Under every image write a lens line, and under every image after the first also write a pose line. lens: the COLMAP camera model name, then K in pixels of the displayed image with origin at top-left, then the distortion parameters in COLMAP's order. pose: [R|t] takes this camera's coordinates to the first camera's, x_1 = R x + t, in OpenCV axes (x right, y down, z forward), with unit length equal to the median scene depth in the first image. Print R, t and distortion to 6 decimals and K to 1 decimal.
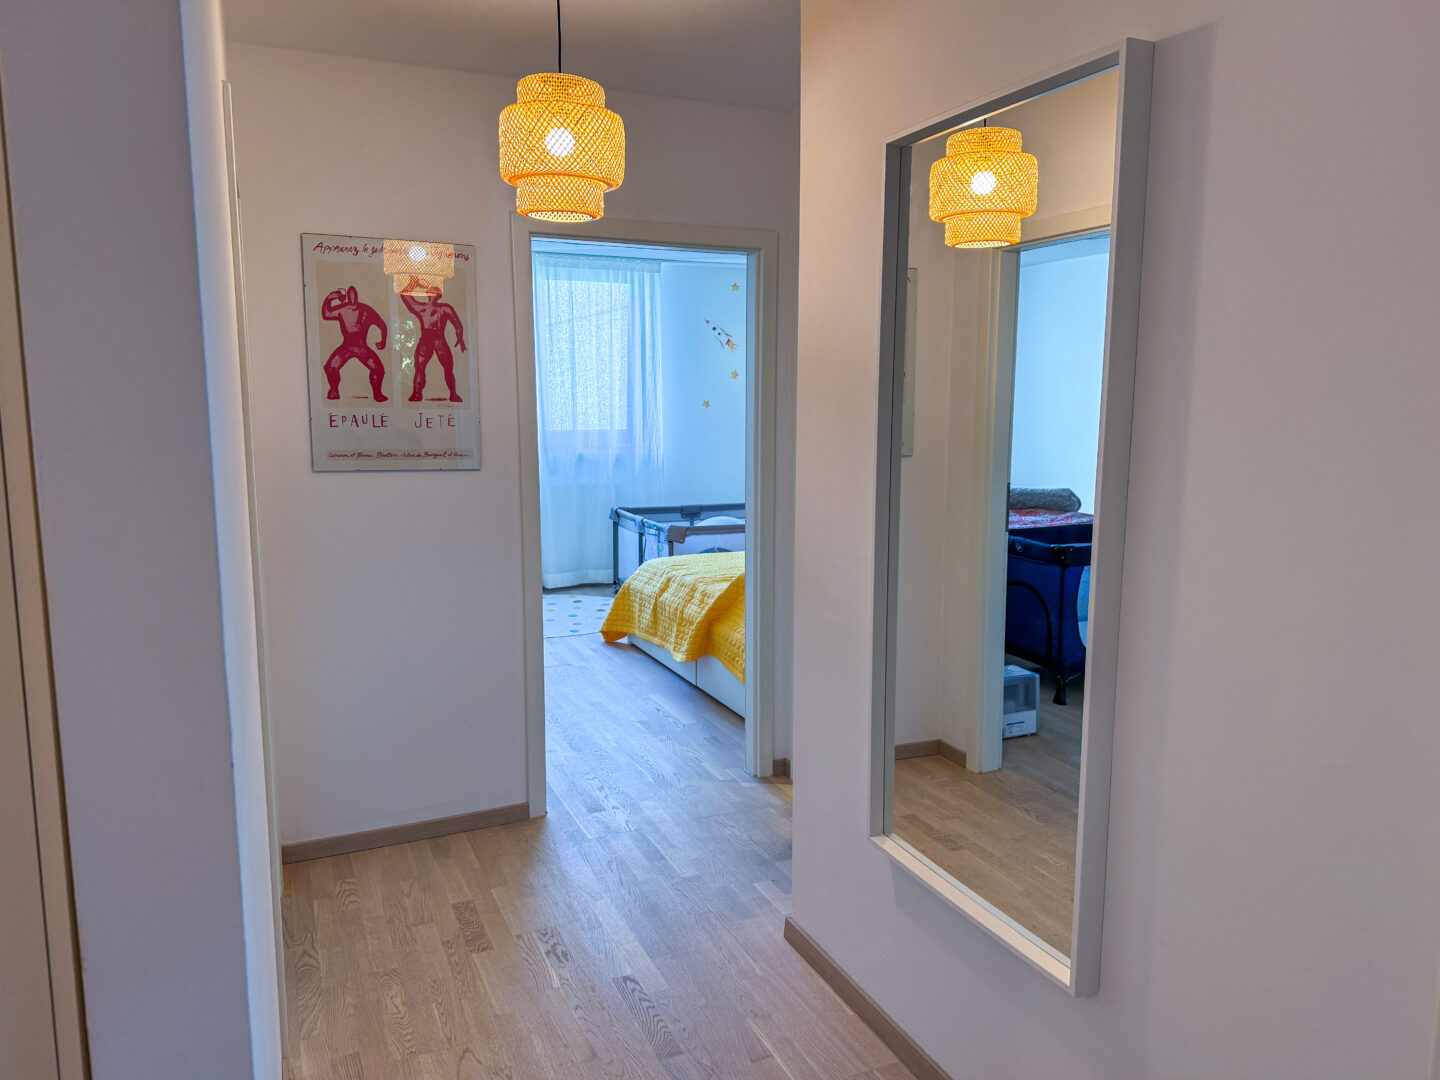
lens RADIAL K [[1006.4, 0, 715.9], [0, 1006.4, 553.4], [0, 0, 1]] dist [0.061655, -0.072460]
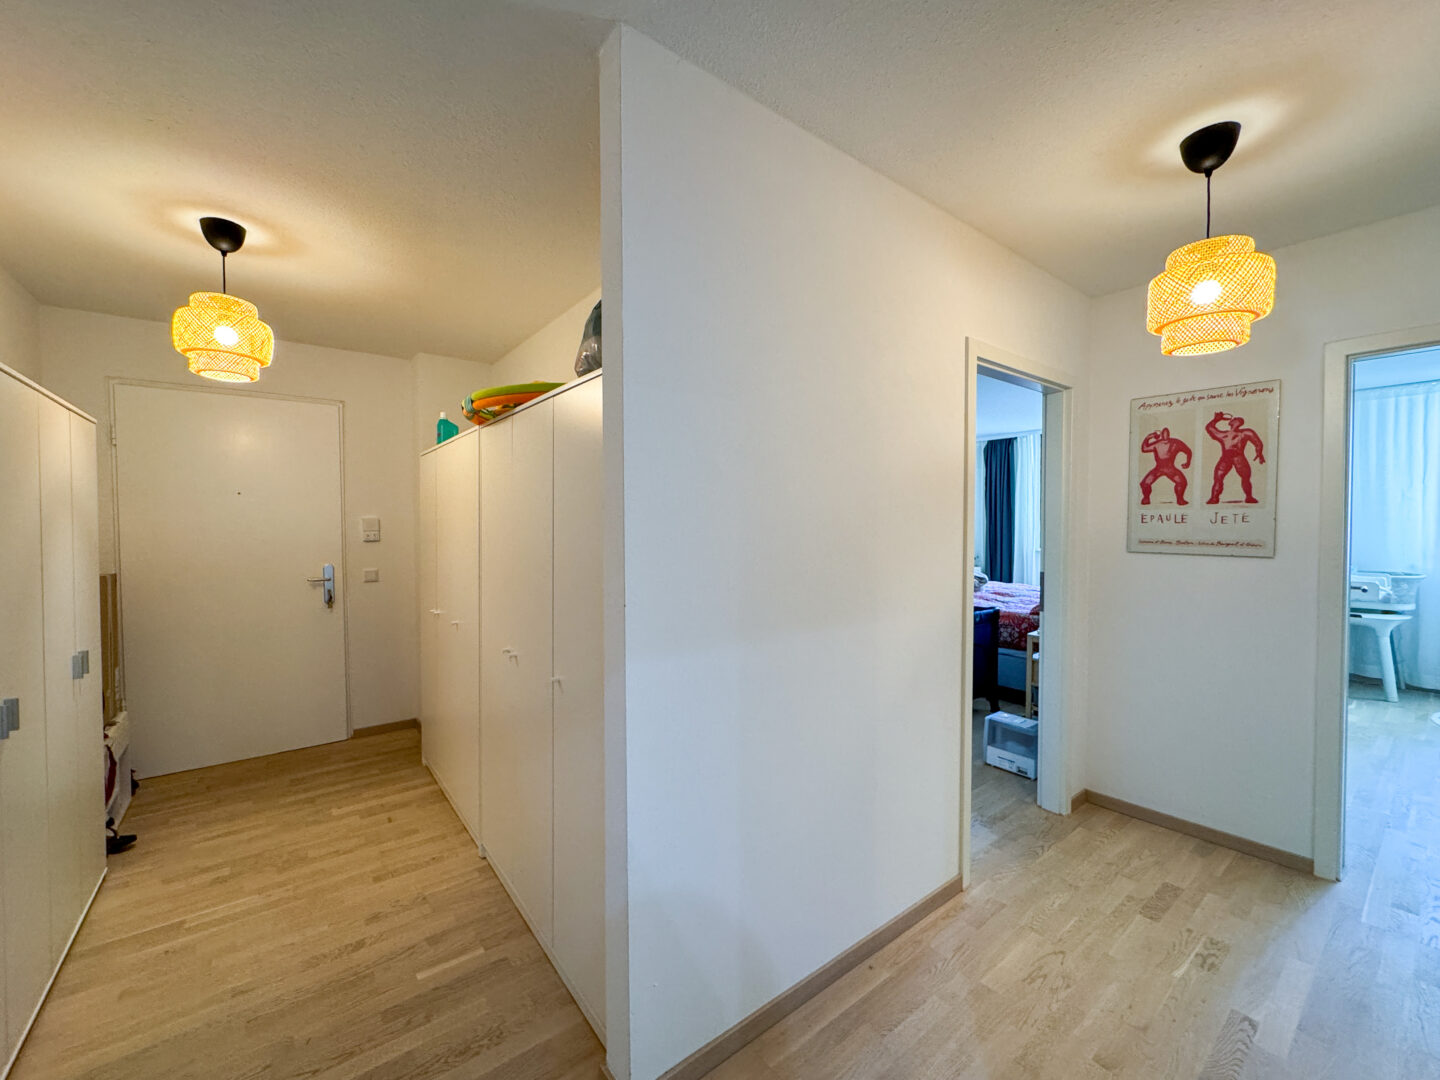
lens RADIAL K [[581.5, 0, 719.3], [0, 581.5, 540.0], [0, 0, 1]] dist [-0.002963, 0.000053]
pose [[0.250370, 0.026107, -0.967798, 0.286364], [-0.139804, 0.990134, -0.009458, -0.004097], [0.958003, 0.137670, 0.251549, 0.185421]]
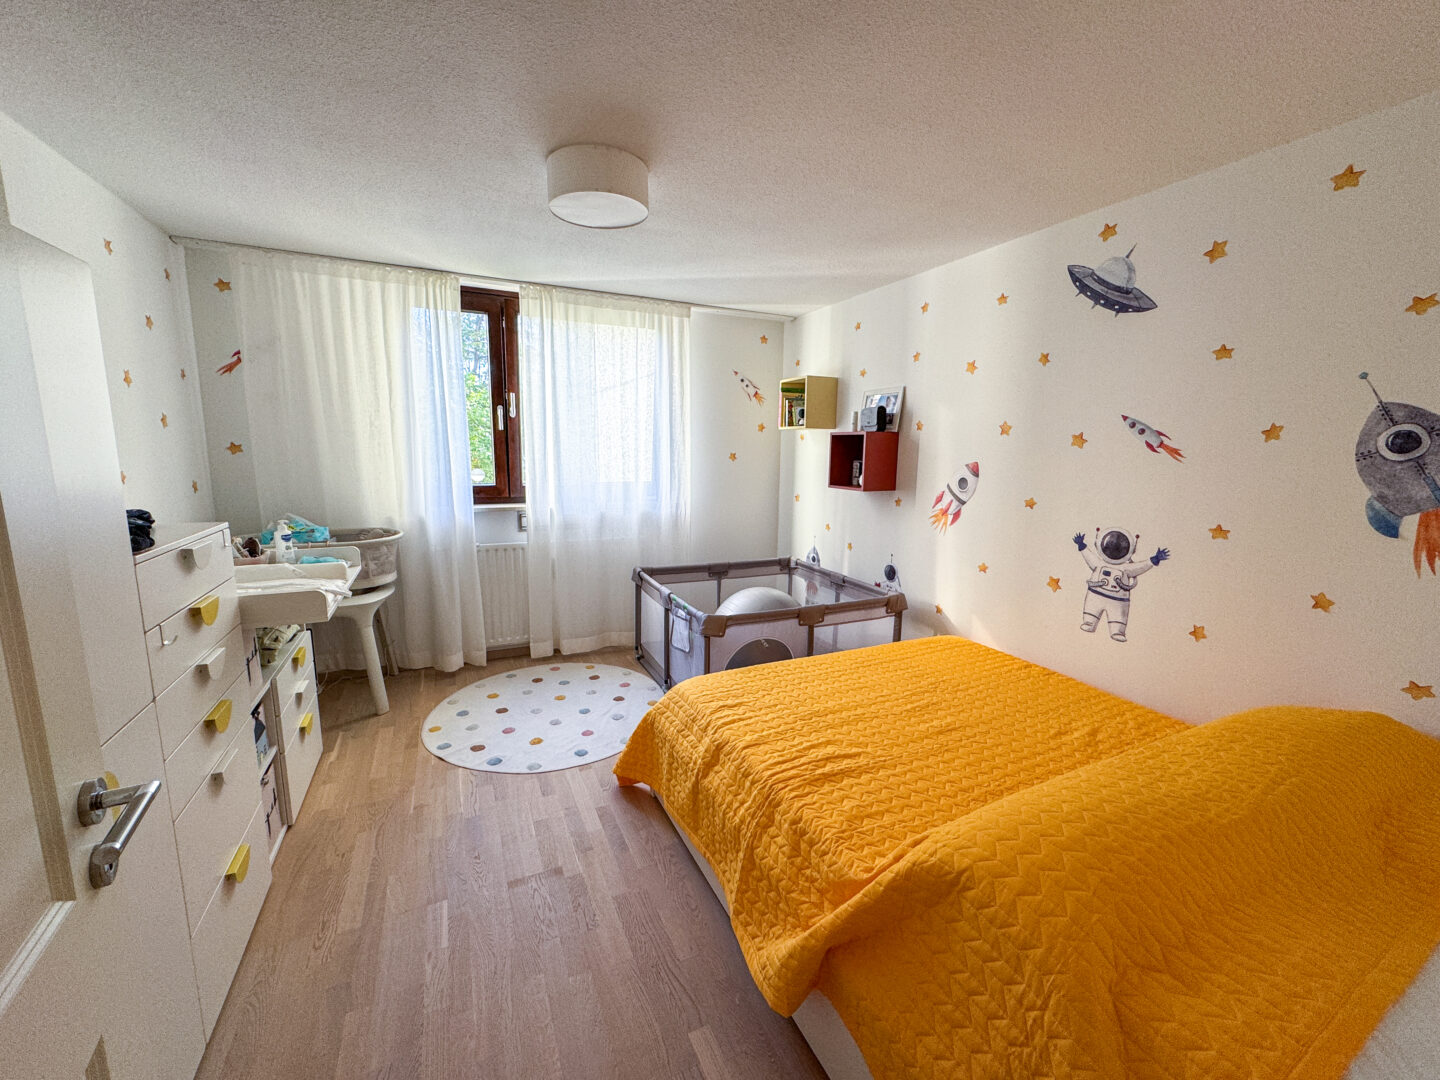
lens RADIAL K [[581.5, 0, 721.8], [0, 581.5, 536.2], [0, 0, 1]] dist [-0.002963, 0.000053]
pose [[0.999337, 0.011185, 0.034642, -0.103832], [-0.011165, 0.999937, -0.000779, -0.183450], [-0.034649, 0.000392, 0.999399, 1.135373]]
